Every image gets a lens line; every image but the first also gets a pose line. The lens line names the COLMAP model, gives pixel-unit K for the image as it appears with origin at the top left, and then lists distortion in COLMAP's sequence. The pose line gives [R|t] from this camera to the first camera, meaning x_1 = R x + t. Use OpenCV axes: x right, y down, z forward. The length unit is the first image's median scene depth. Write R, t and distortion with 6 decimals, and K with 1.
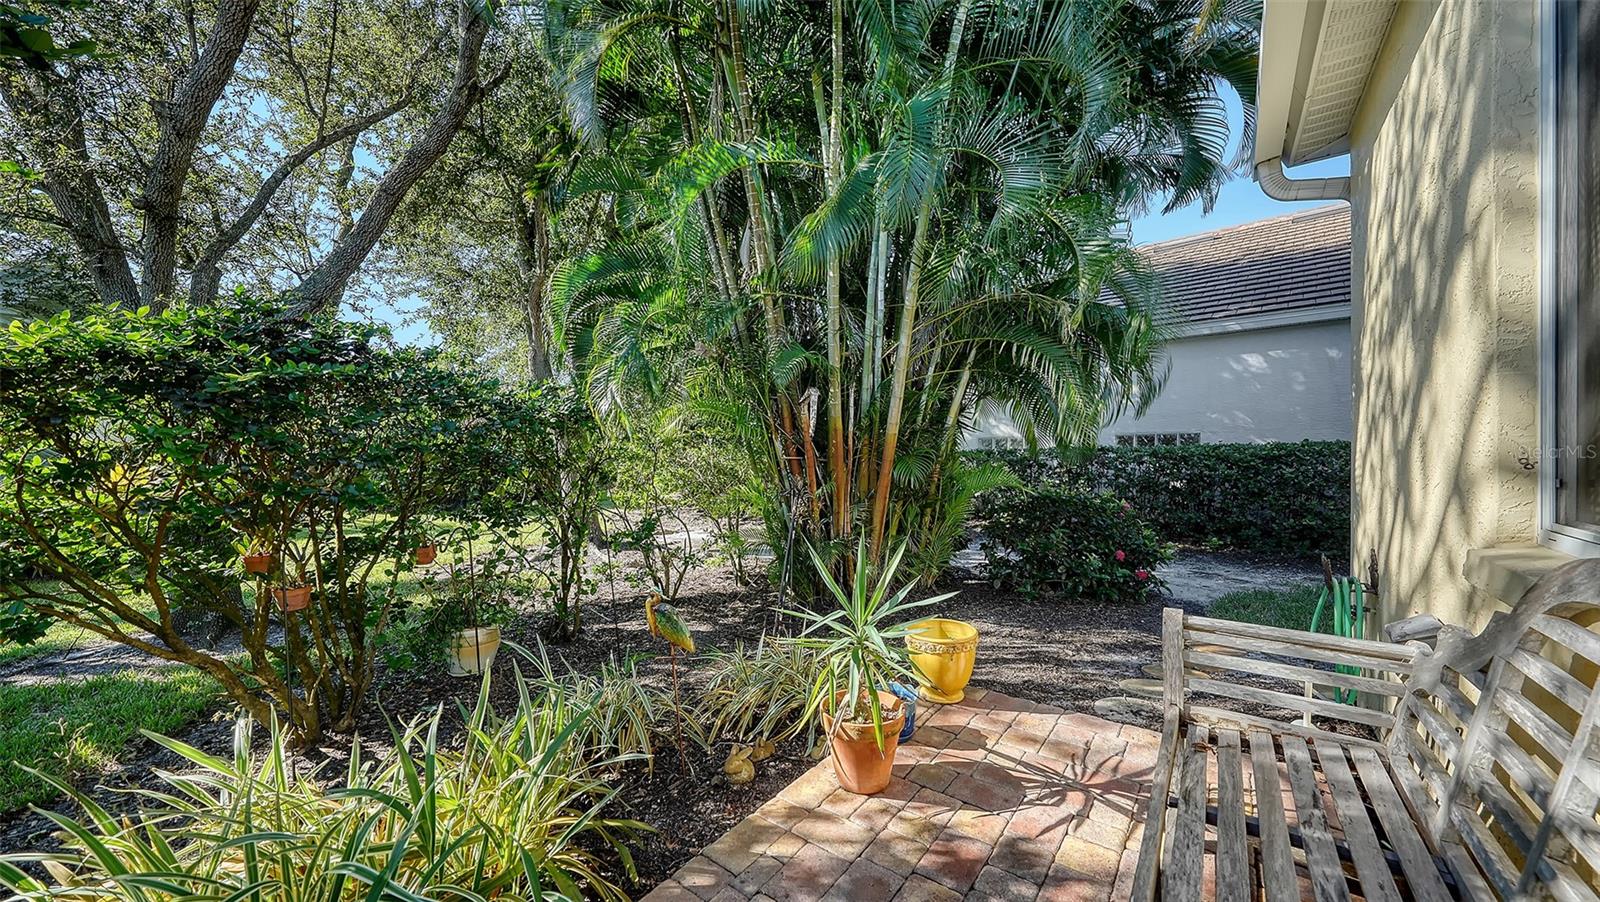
lens RADIAL K [[563.2, 0, 793.3], [0, 563.2, 450.6], [0, 0, 1]] dist [-0.000191, -0.000129]
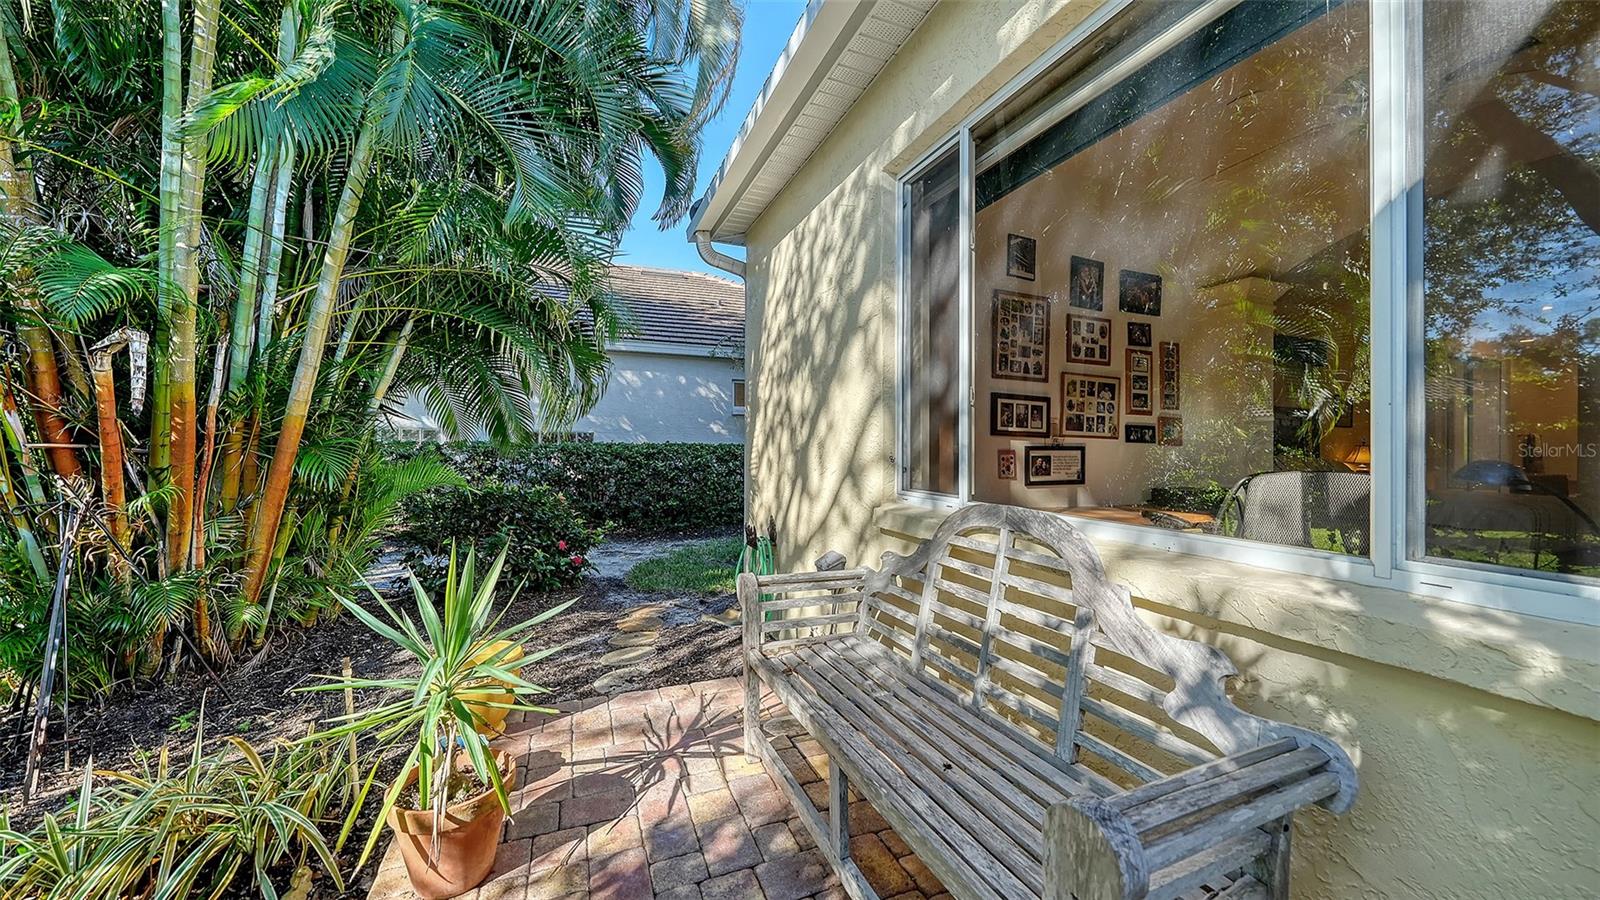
lens RADIAL K [[561.3, 0, 801.1], [0, 561.3, 440.4], [0, 0, 1]] dist [-0.000516, 0.000086]
pose [[0.508488, 0.032466, 0.860457, -0.243340], [-0.023374, 0.999441, -0.023897, 0.008586], [-0.860752, -0.007961, 0.508963, 0.178216]]
